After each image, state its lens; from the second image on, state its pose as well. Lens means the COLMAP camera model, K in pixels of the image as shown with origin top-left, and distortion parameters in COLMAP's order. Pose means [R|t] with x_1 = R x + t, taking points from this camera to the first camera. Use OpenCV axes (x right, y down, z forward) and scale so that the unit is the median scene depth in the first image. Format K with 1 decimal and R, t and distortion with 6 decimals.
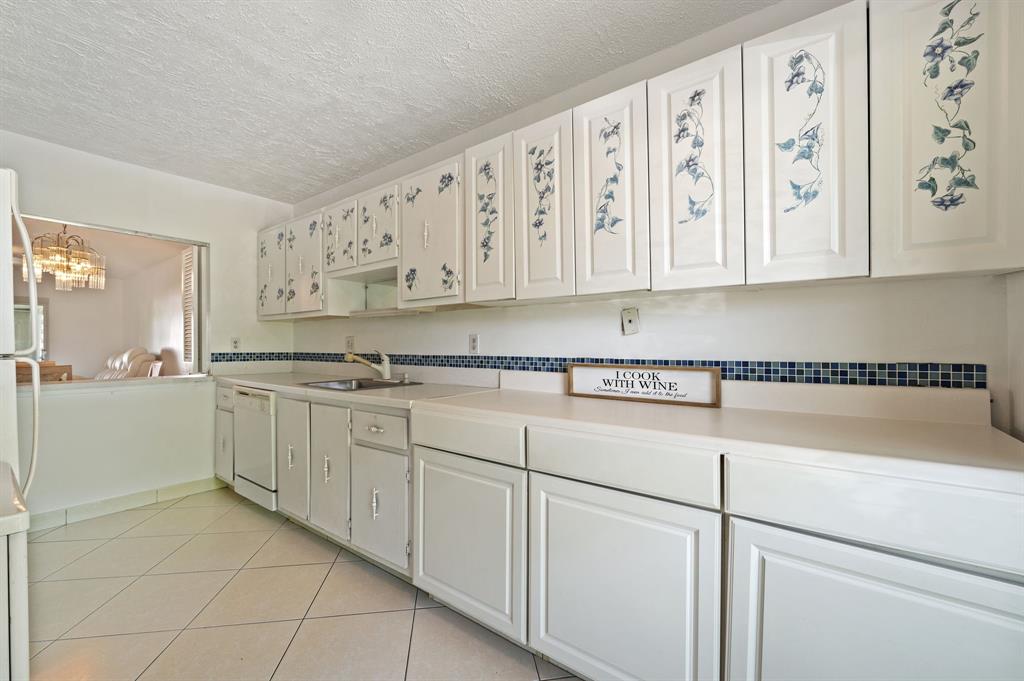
lens RADIAL K [[419.0, 0, 508.3], [0, 419.0, 342.4], [0, 0, 1]] dist [-0.006249, -0.000143]
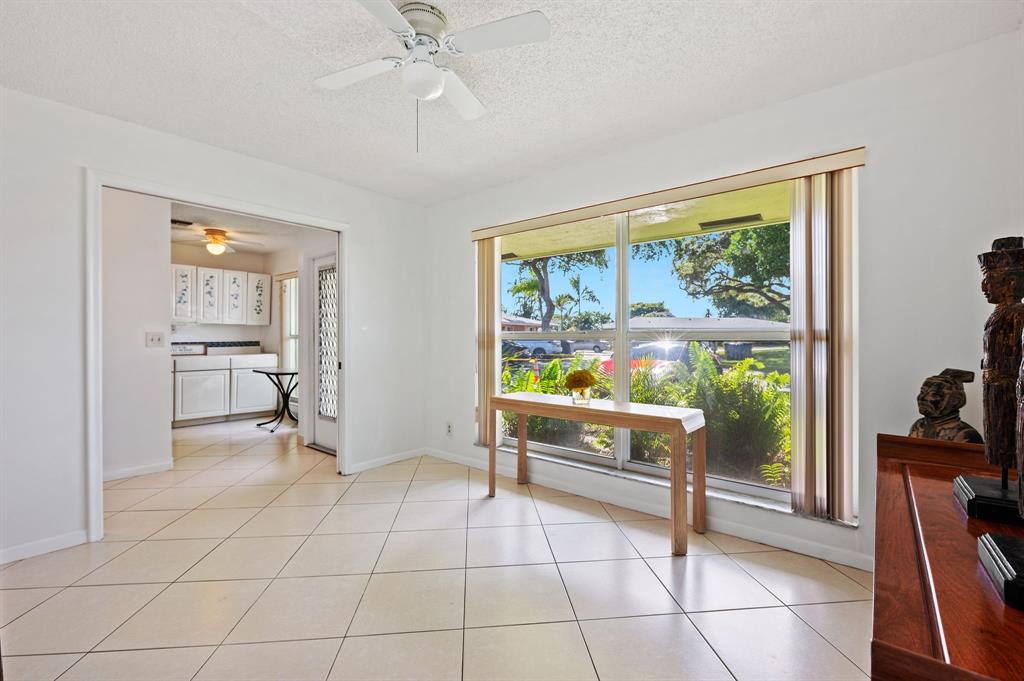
lens RADIAL K [[419.0, 0, 512.7], [0, 419.0, 337.8], [0, 0, 1]] dist [-0.006249, -0.000143]
pose [[0.023413, 0.002704, 0.999722, -3.143947], [-0.004059, 0.999988, -0.002610, 0.006395], [-0.999718, -0.003997, 0.023423, -1.803359]]
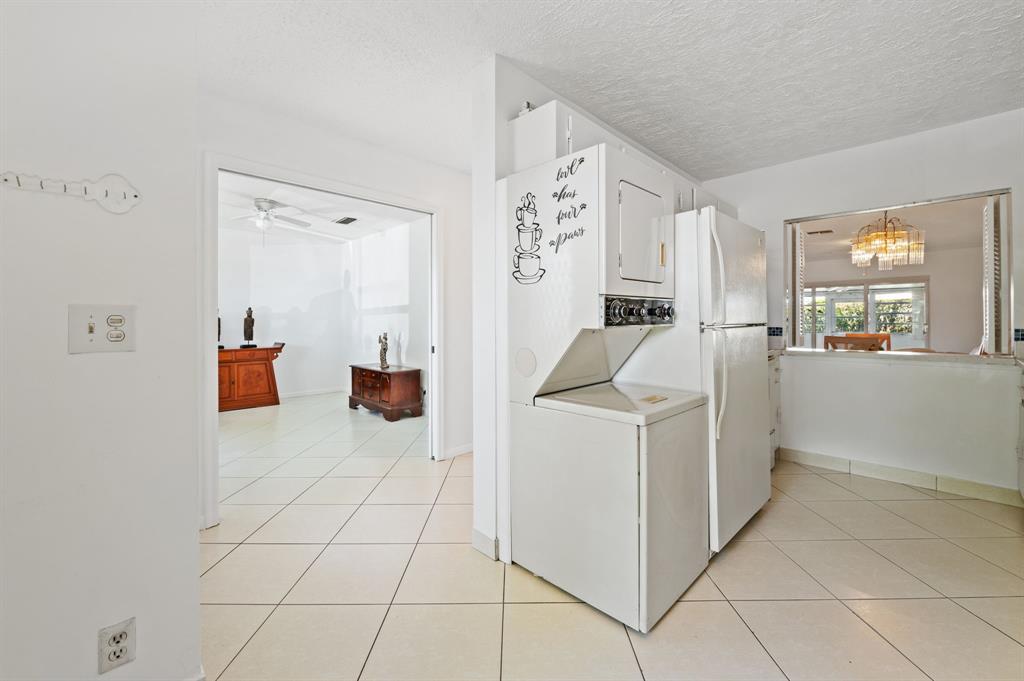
lens RADIAL K [[419.0, 0, 520.2], [0, 419.0, 320.7], [0, 0, 1]] dist [-0.006249, -0.000143]
pose [[-0.136187, 0.000410, -0.990683, 0.309492], [0.009370, 0.999956, -0.000875, 0.003834], [0.990639, -0.009402, -0.136185, 0.354174]]
